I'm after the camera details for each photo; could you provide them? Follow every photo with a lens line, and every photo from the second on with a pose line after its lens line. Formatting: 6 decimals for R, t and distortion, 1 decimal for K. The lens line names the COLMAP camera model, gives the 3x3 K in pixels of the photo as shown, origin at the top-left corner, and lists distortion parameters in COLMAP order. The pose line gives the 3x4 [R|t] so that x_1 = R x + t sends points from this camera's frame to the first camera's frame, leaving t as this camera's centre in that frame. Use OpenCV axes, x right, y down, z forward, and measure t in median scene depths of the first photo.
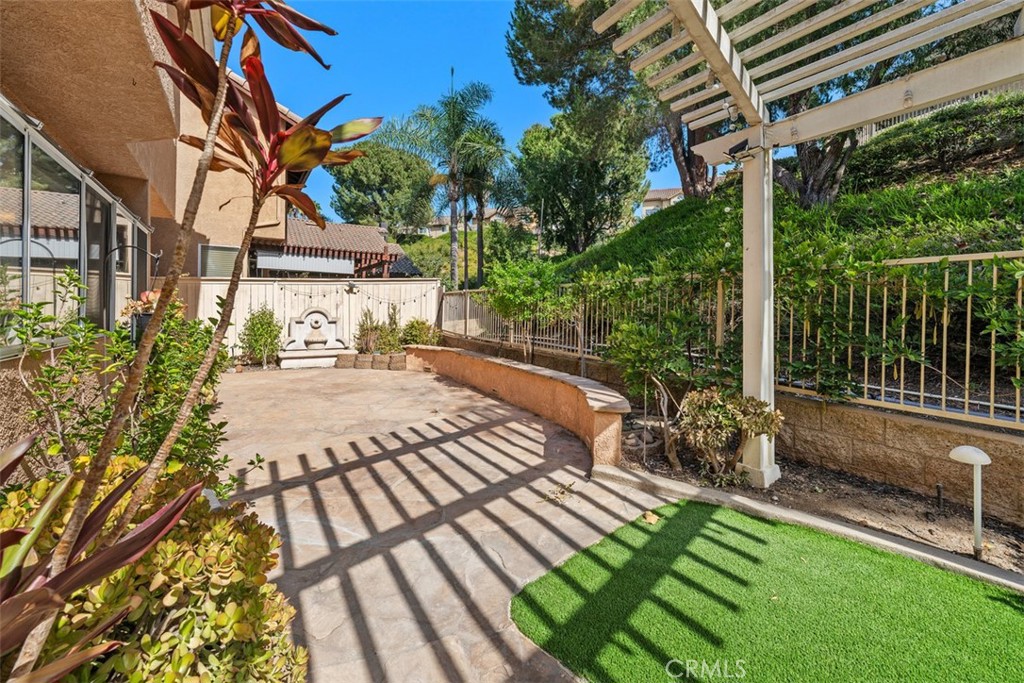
lens RADIAL K [[426.7, 0, 500.0], [0, 426.7, 304.3], [0, 0, 1]] dist [0.001613, -0.000014]
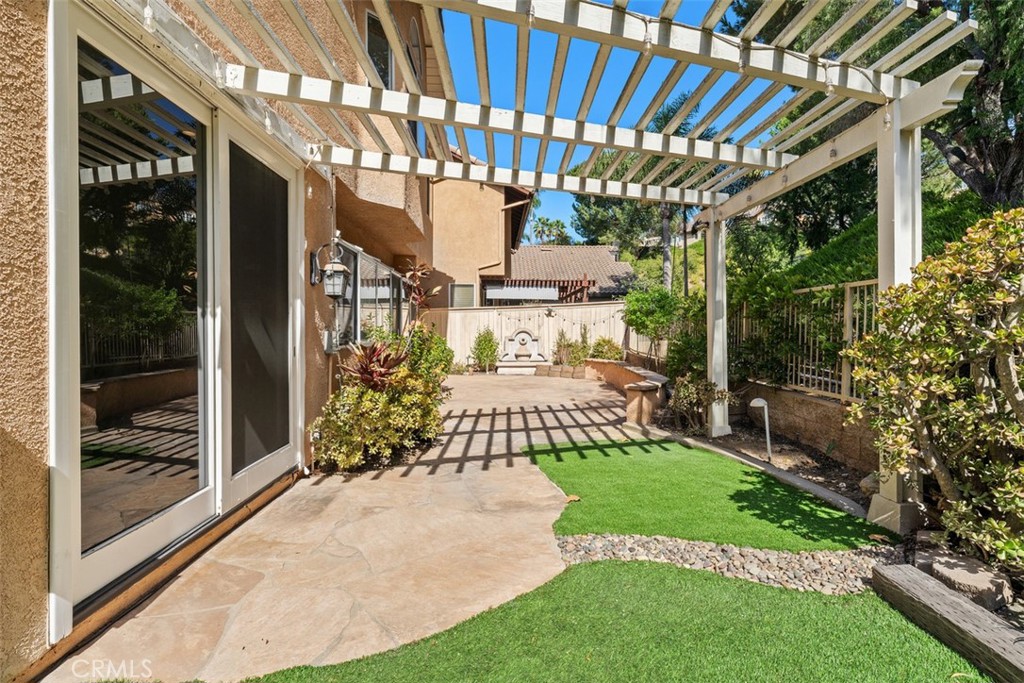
lens RADIAL K [[494.1, 0, 512.4], [0, 494.1, 331.4], [0, 0, 1]] dist [-0.016363, -0.000184]
pose [[0.866820, -0.010214, -0.498517, 0.252571], [0.016565, 0.999828, 0.008318, 0.003070], [0.498346, -0.015468, 0.866840, -0.269283]]
